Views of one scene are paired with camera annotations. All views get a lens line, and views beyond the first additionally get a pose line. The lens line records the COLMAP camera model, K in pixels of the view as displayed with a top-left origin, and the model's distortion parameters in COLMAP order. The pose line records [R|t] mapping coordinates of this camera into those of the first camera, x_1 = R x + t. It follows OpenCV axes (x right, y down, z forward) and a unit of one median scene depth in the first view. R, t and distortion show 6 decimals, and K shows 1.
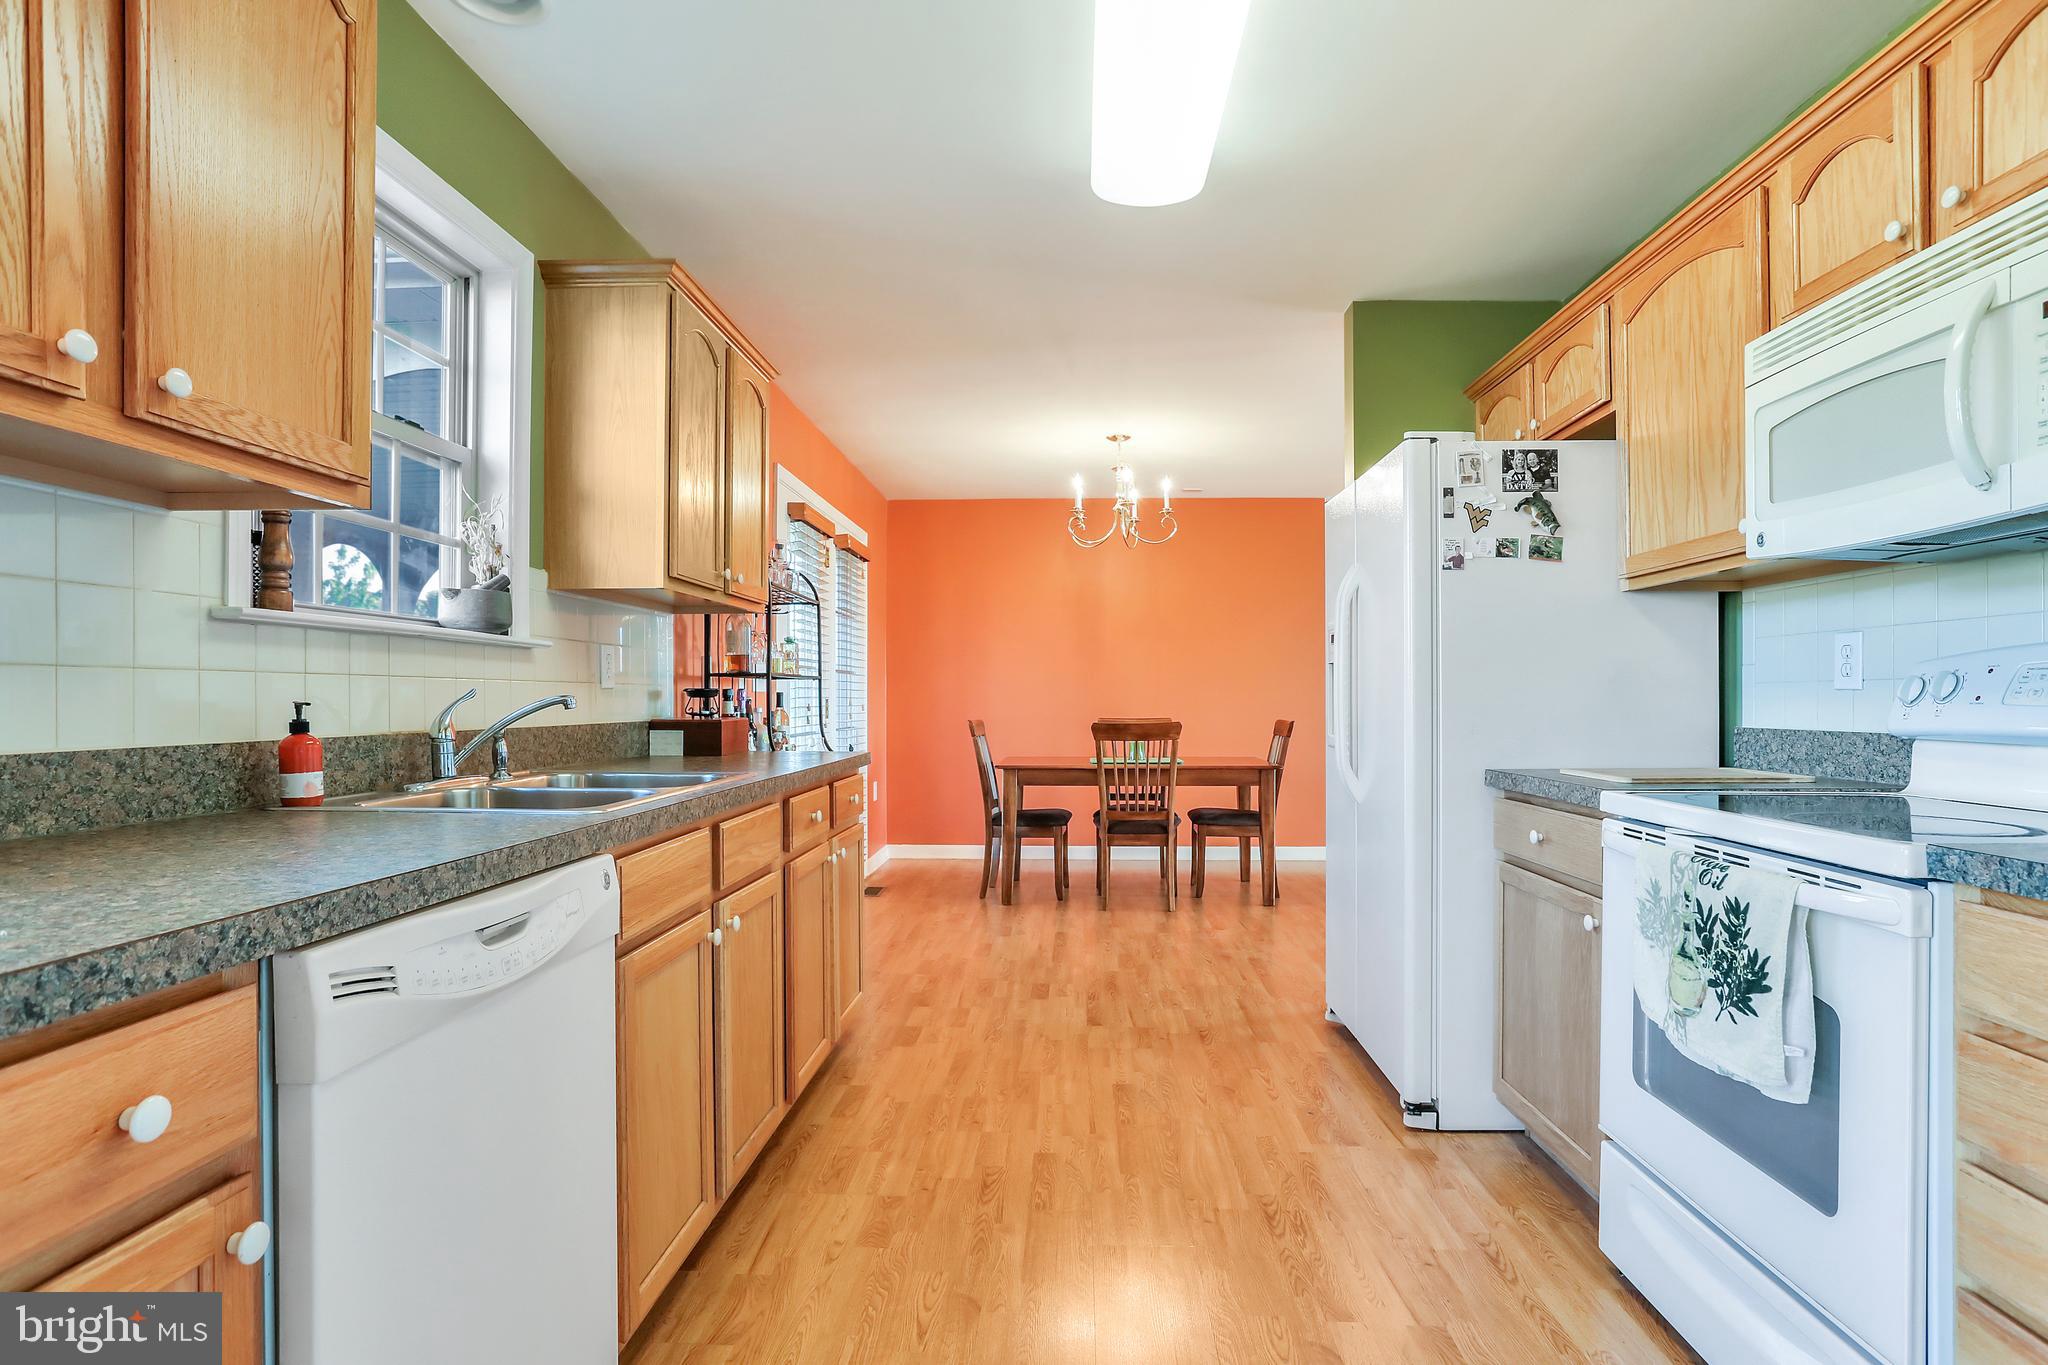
lens RADIAL K [[1055.9, 0, 1039.6], [0, 1055.9, 690.5], [0, 0, 1]] dist [-0.053241, 0.025669]
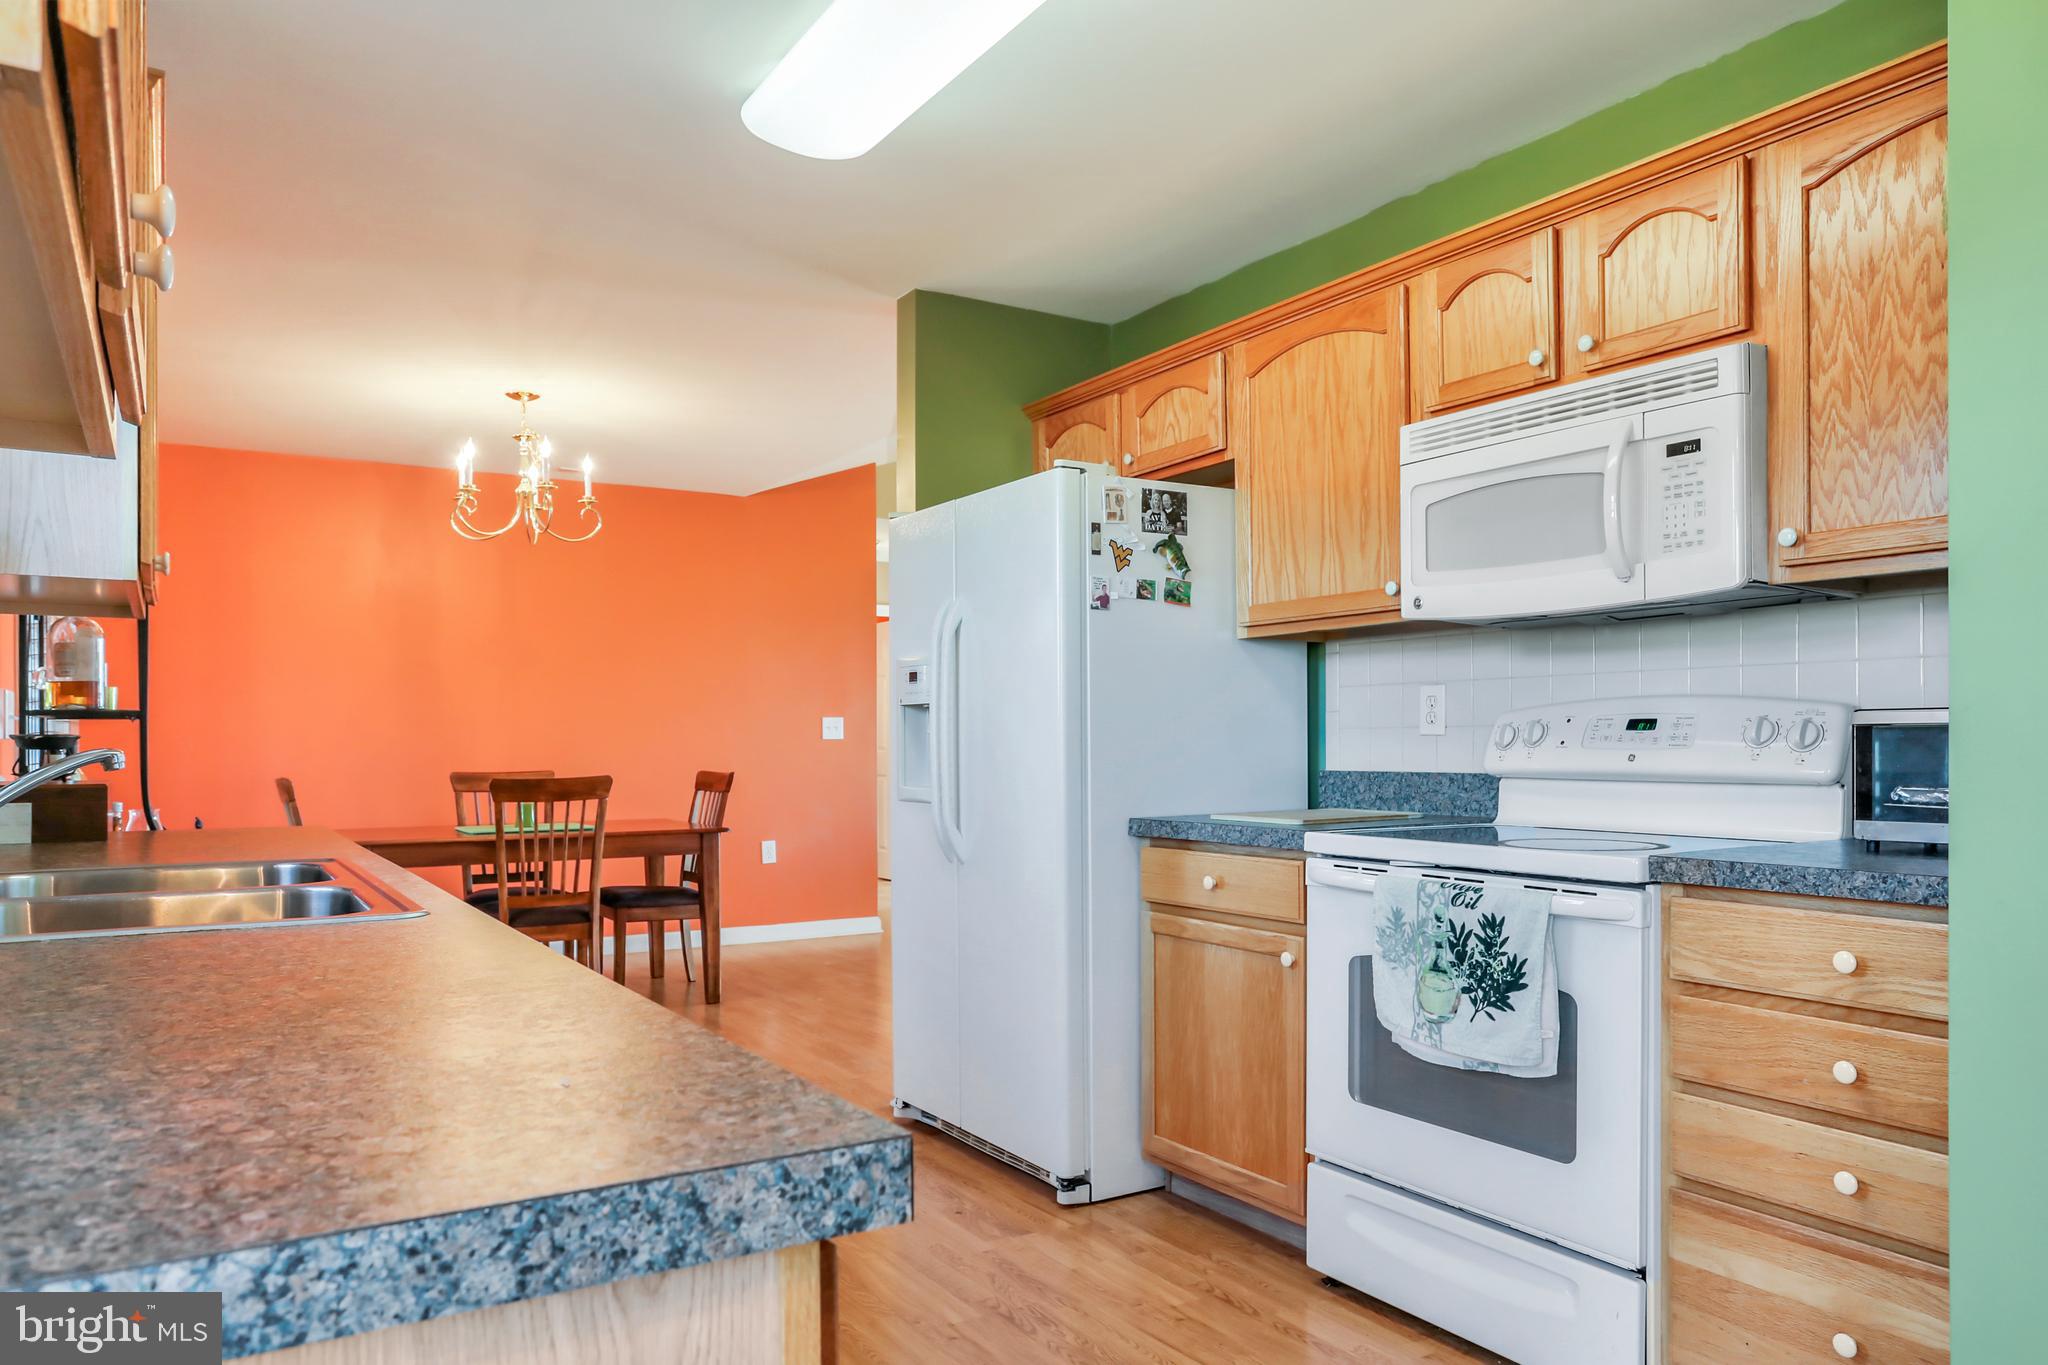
lens RADIAL K [[1381.7, 0, 1026.6], [0, 1381.7, 724.3], [0, 0, 1]] dist [-0.024438, 0.000381]
pose [[0.831114, 0.002117, 0.556099, -0.367215], [0.000564, 0.999989, -0.004650, -0.005223], [-0.556102, 0.004178, 0.831103, -0.007255]]
